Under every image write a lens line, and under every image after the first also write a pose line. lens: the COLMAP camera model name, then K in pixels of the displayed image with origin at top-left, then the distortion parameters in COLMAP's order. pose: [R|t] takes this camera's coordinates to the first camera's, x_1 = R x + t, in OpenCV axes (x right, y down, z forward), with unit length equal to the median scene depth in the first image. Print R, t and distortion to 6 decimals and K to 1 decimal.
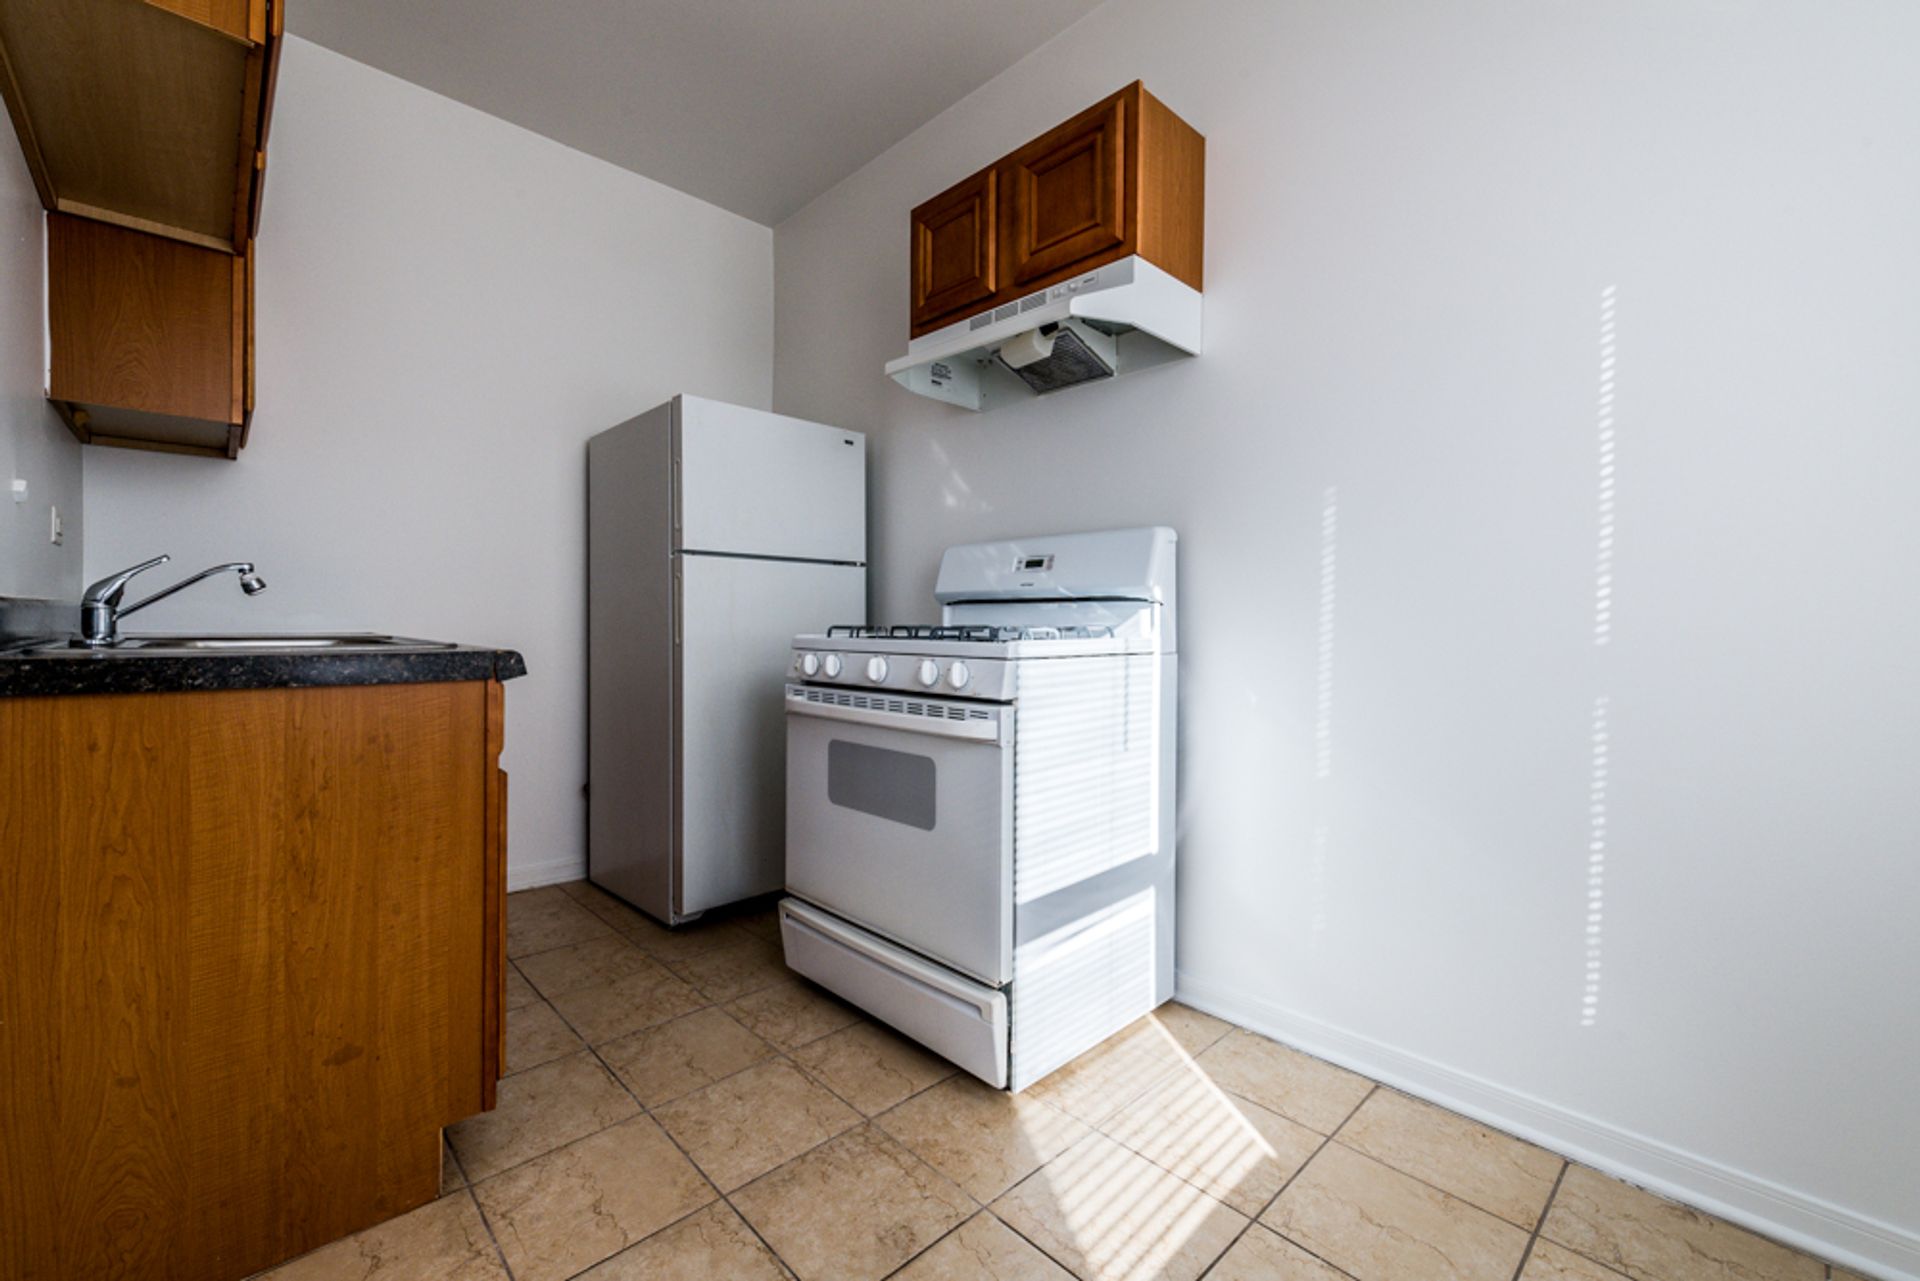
lens RADIAL K [[754.1, 0, 958.2], [0, 754.1, 633.6], [0, 0, 1]] dist [-0.011707, -0.002144]
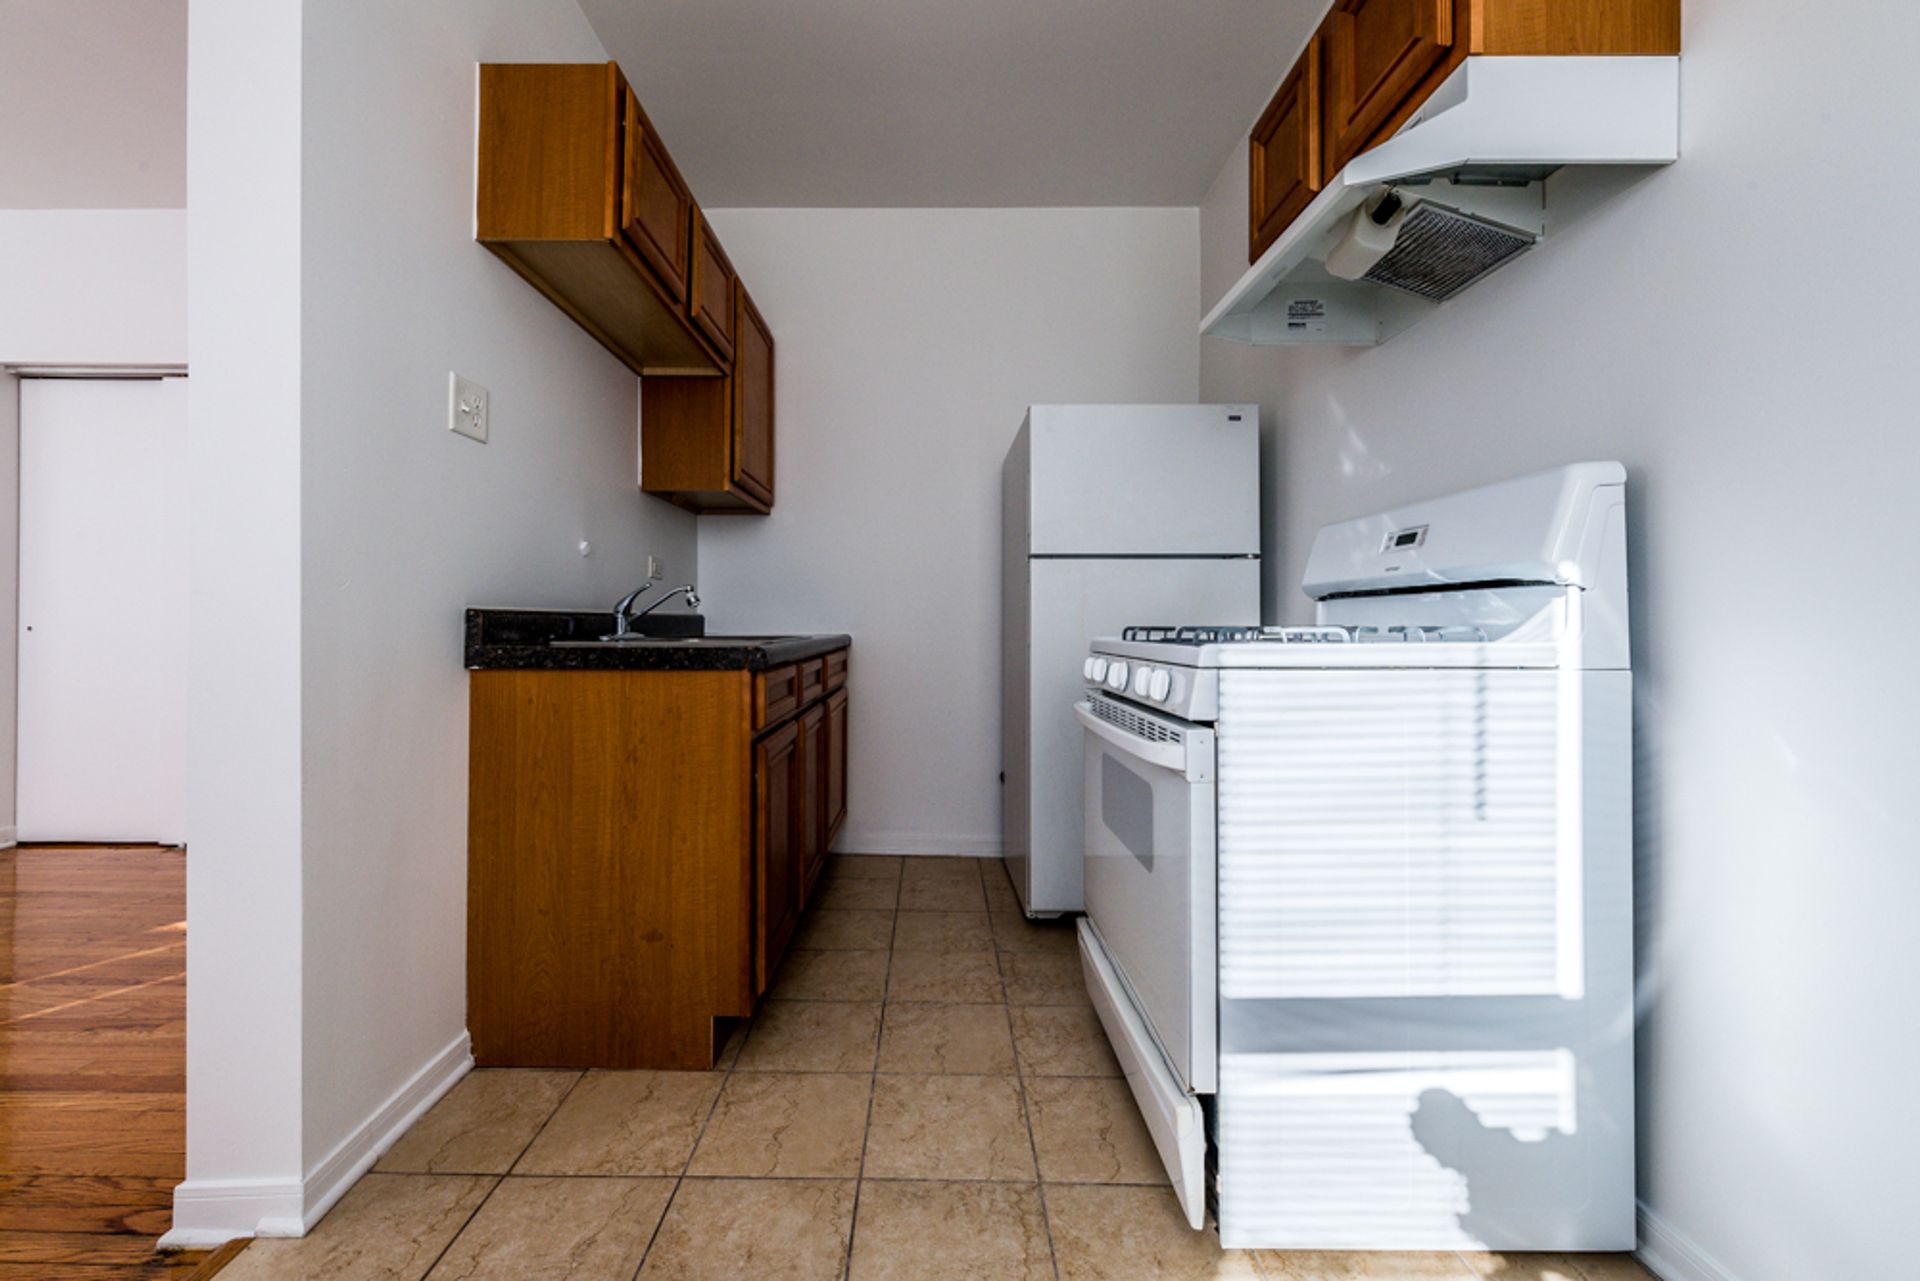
lens RADIAL K [[754.1, 0, 952.4], [0, 754.1, 622.1], [0, 0, 1]] dist [-0.011707, -0.002144]
pose [[0.721989, -0.008719, -0.691849, 0.392551], [-0.005322, 0.999821, -0.018153, 0.001421], [0.691884, 0.016788, 0.721814, 0.257627]]
